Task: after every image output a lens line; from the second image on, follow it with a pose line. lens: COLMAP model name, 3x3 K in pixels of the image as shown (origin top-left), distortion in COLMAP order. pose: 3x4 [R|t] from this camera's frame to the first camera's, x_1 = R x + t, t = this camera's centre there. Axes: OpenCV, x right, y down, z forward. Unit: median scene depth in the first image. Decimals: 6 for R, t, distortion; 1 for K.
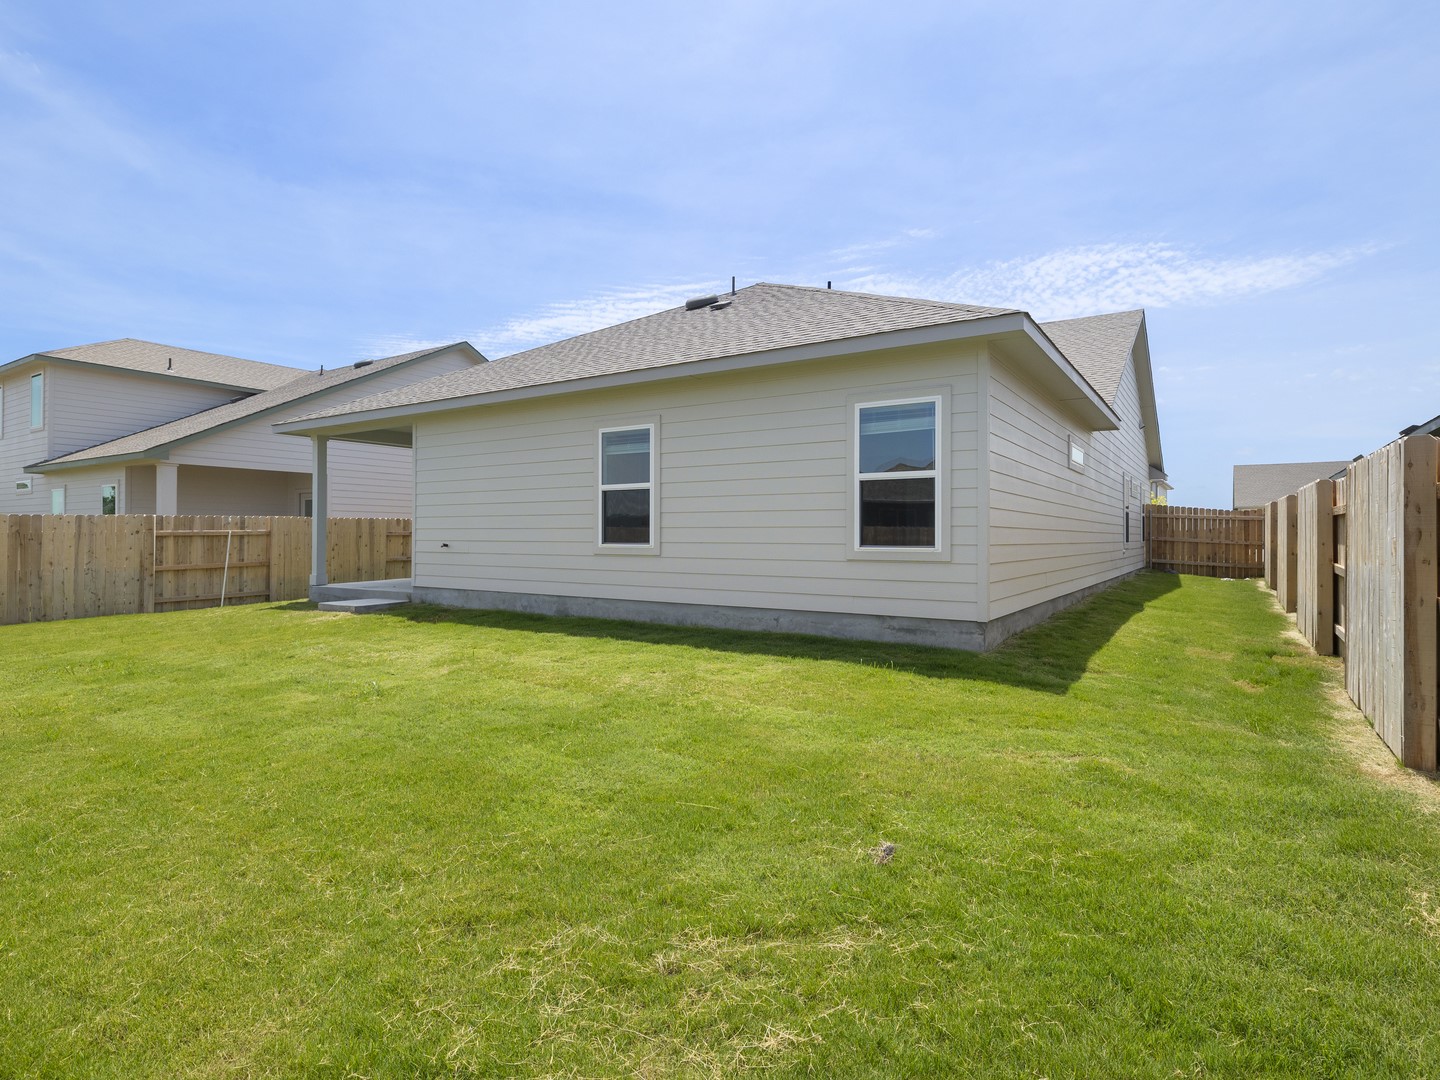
lens RADIAL K [[760.5, 0, 724.0], [0, 760.5, 531.4], [0, 0, 1]] dist [0.001191, 0.001249]
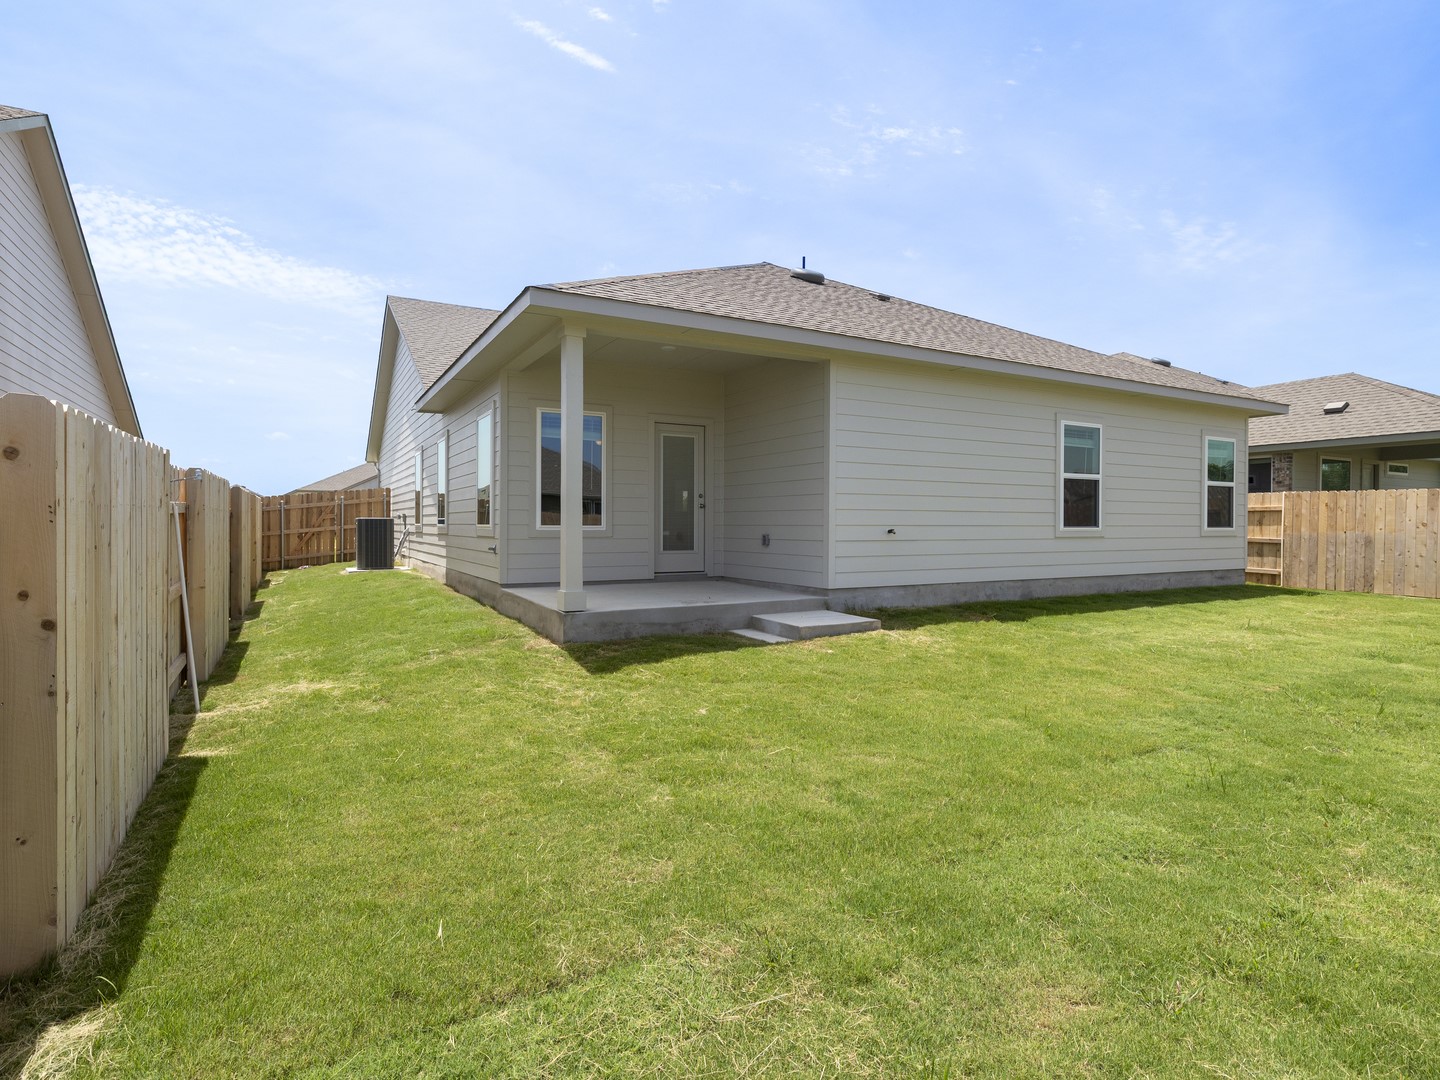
lens RADIAL K [[760.5, 0, 724.0], [0, 760.5, 531.4], [0, 0, 1]] dist [0.001191, 0.001249]
pose [[0.469850, -0.015032, 0.882618, -1.342978], [-0.009047, 0.999721, 0.021842, 0.002898], [-0.882700, -0.018247, 0.469583, 0.921665]]
